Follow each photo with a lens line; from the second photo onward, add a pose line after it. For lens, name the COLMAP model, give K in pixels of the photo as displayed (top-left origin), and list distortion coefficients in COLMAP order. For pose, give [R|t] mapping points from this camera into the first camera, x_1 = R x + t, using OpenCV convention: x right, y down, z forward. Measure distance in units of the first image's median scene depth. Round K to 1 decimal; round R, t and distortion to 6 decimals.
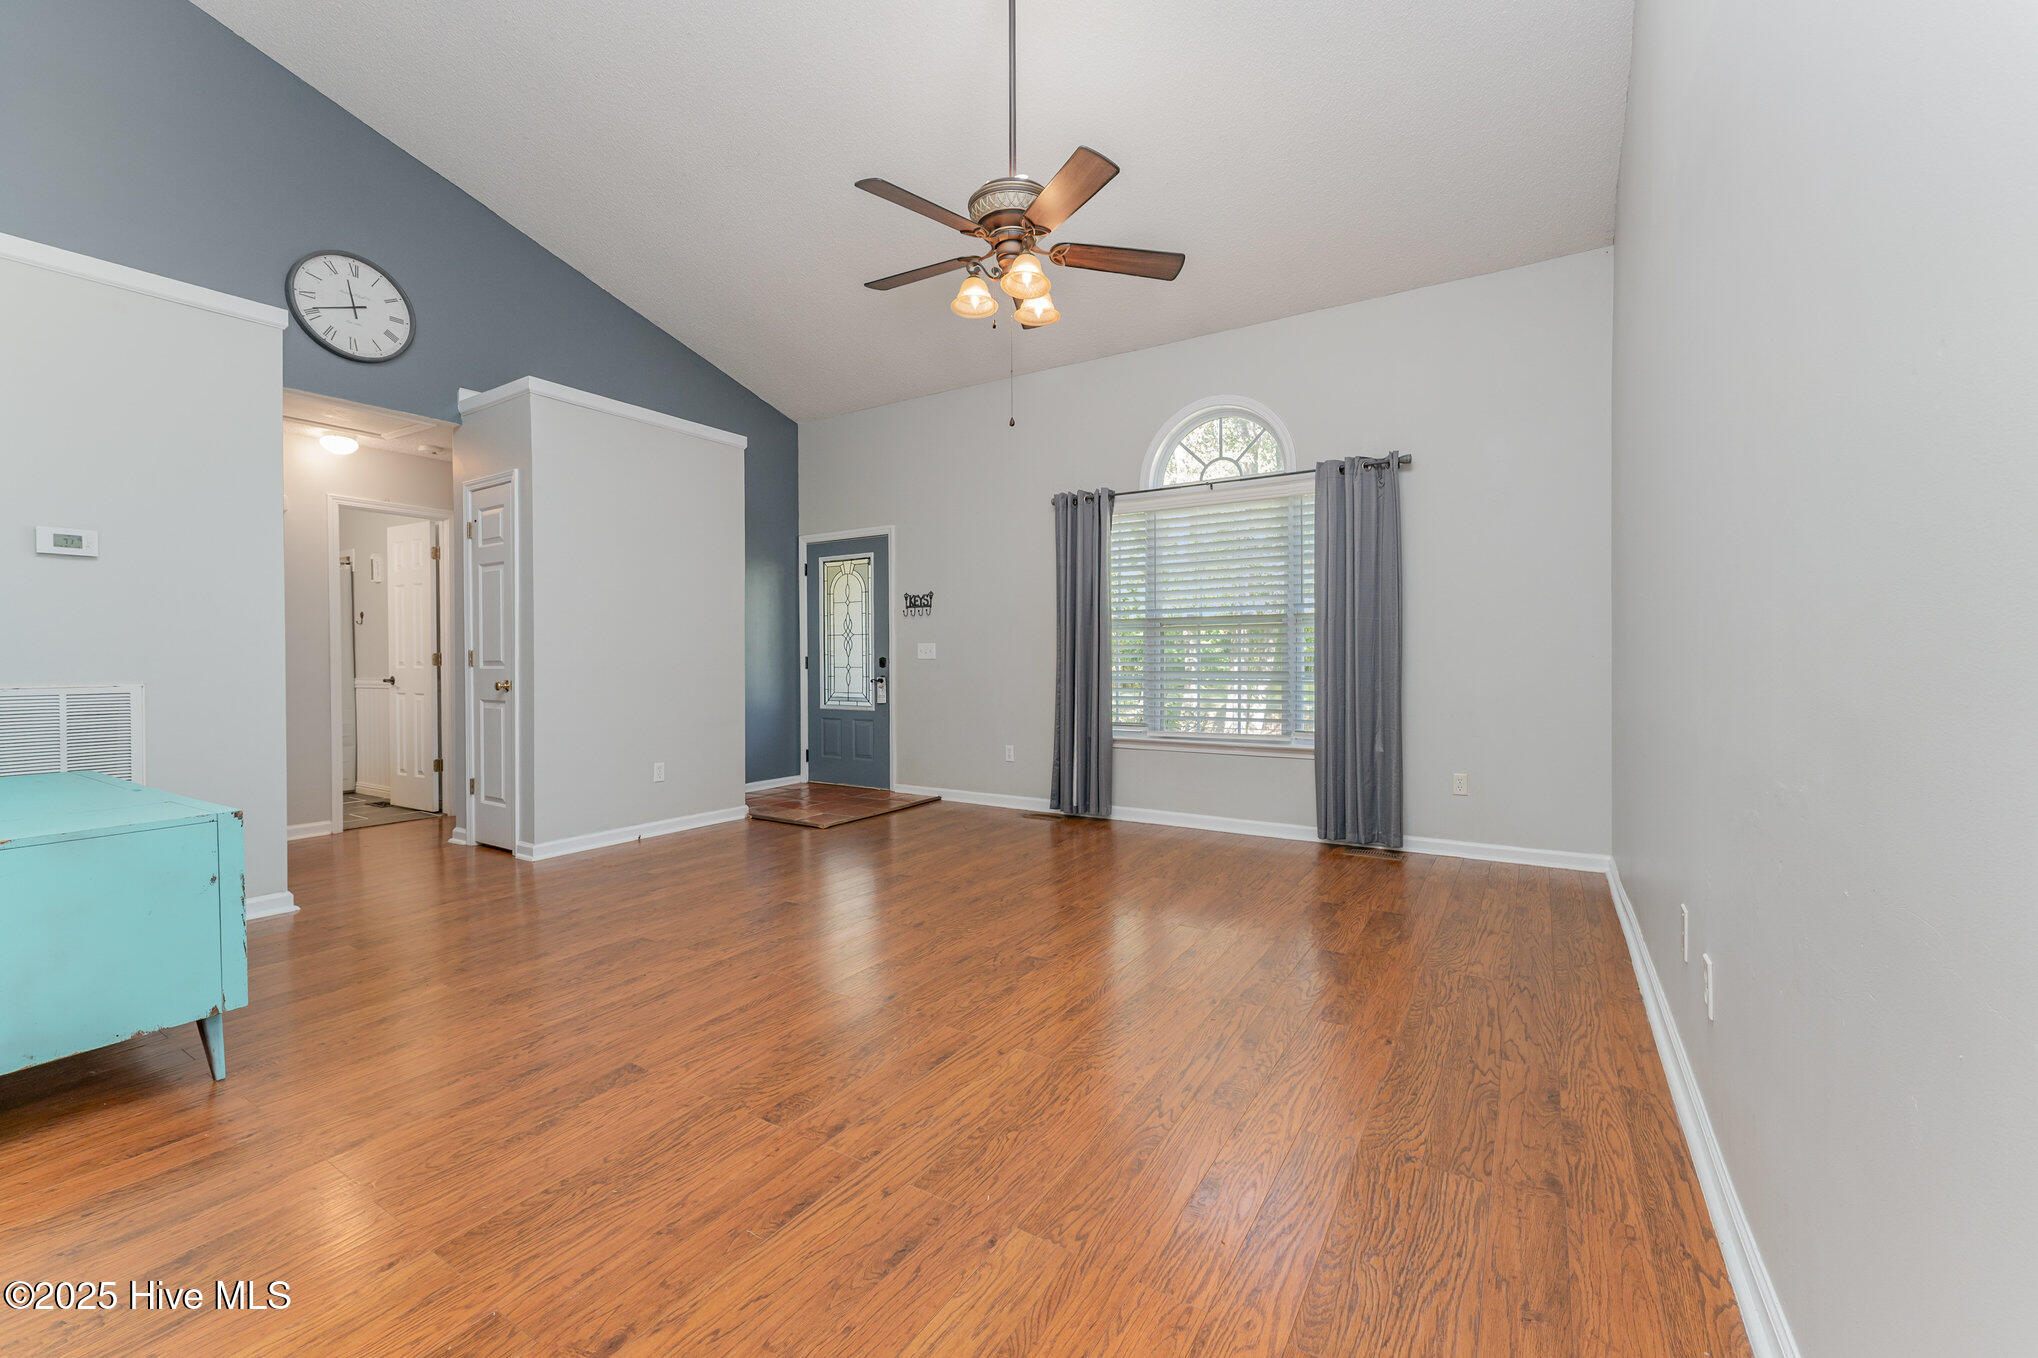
lens RADIAL K [[828.6, 0, 1021.9], [0, 828.6, 676.1], [0, 0, 1]] dist [-0.000260, -0.000156]
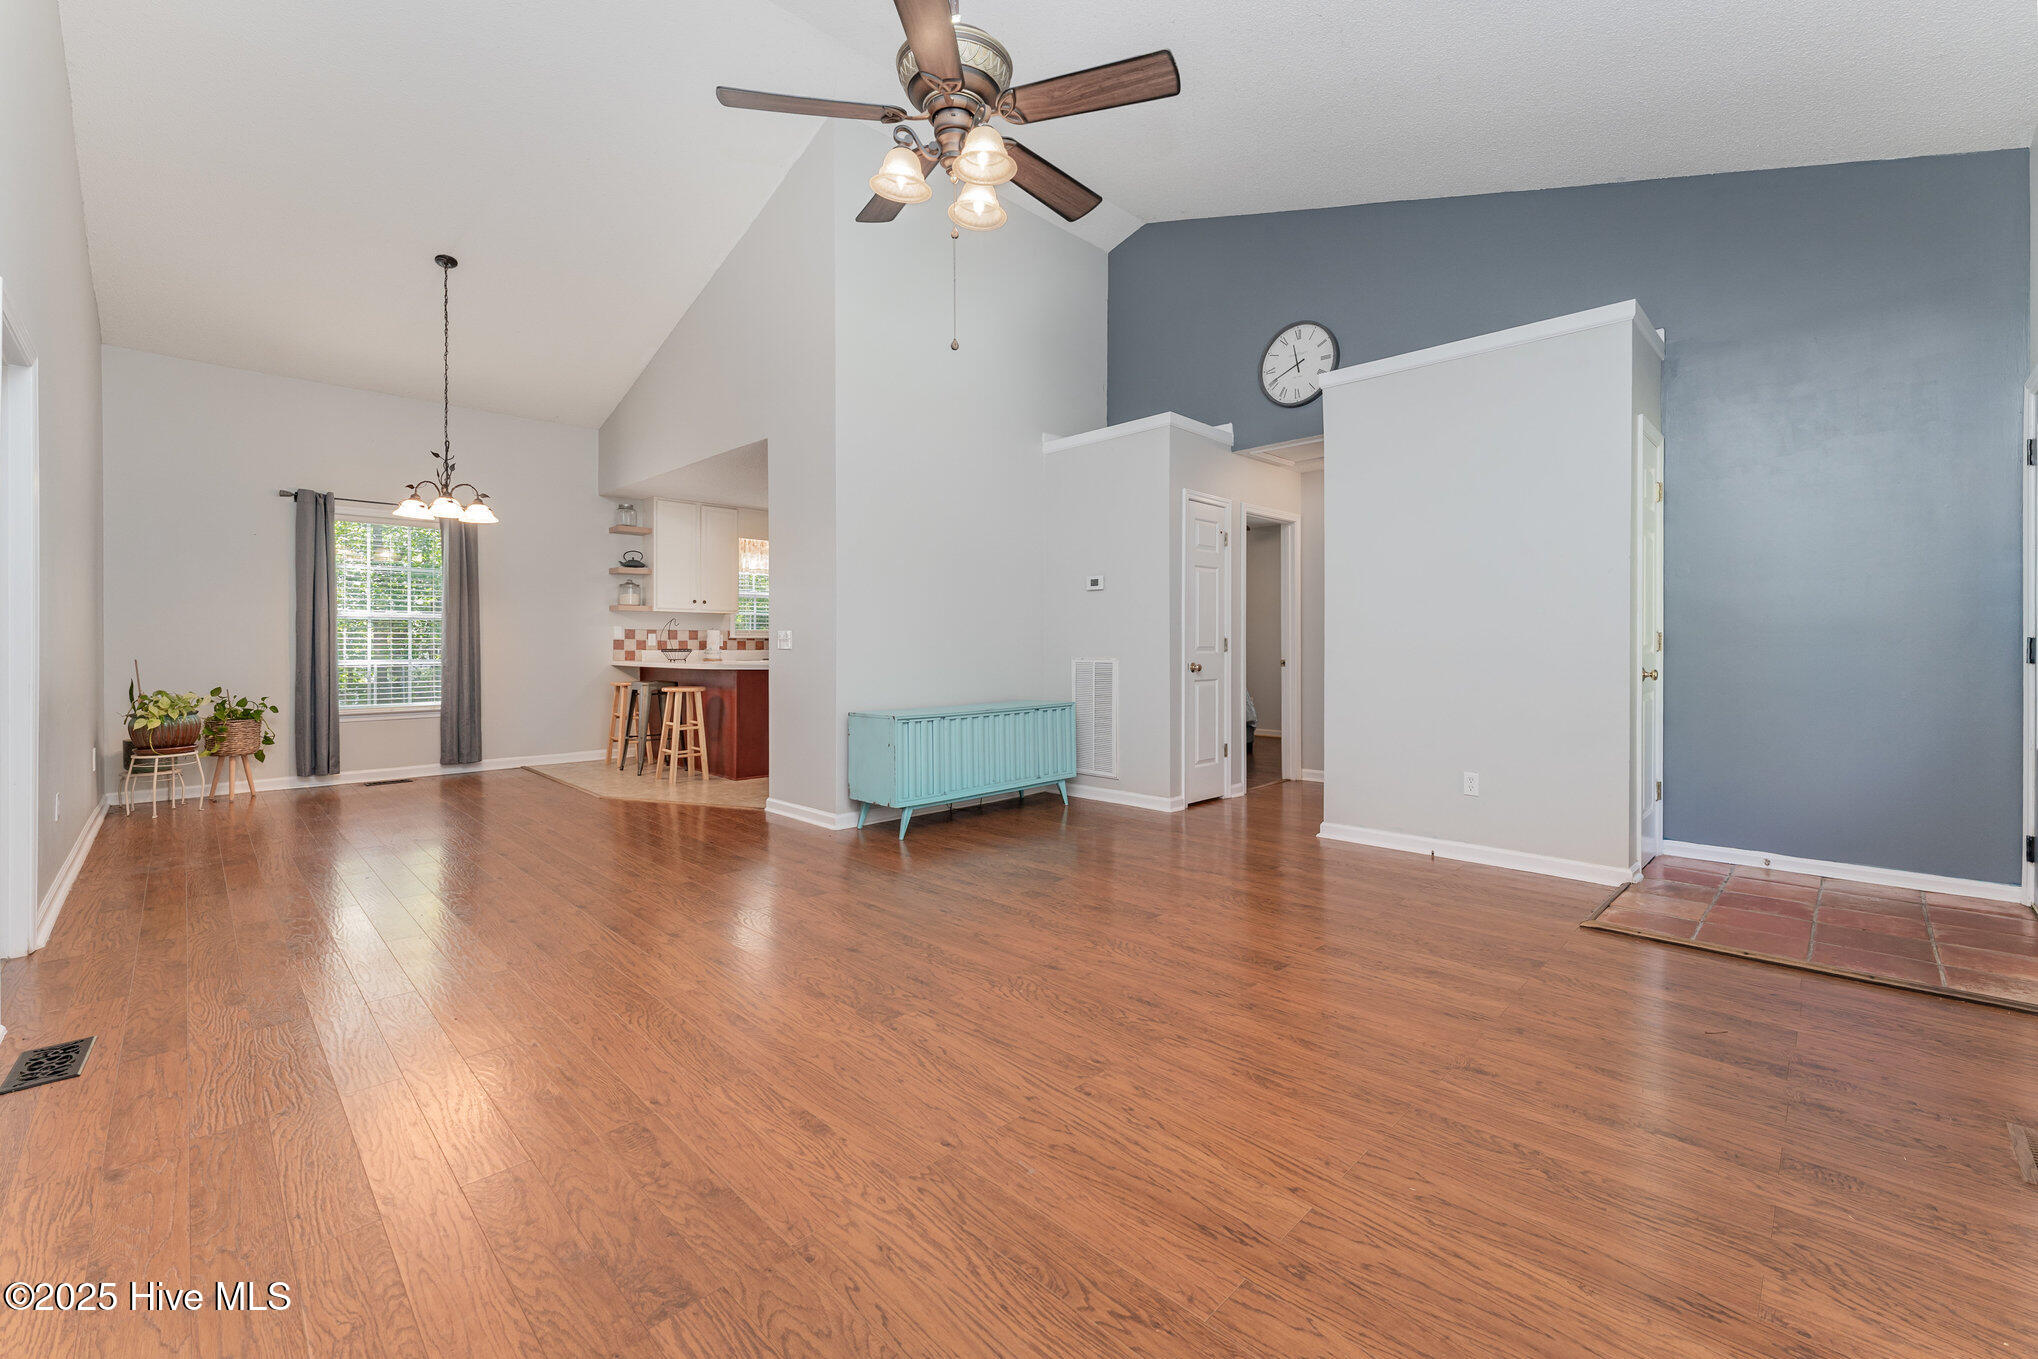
lens RADIAL K [[828.6, 0, 1017.2], [0, 828.6, 657.8], [0, 0, 1]] dist [-0.000260, -0.000156]
pose [[-0.233777, 0.012313, -0.972212, 0.713403], [-0.018143, 0.999690, 0.017023, -0.018954], [0.972121, 0.021619, -0.233481, 1.217725]]
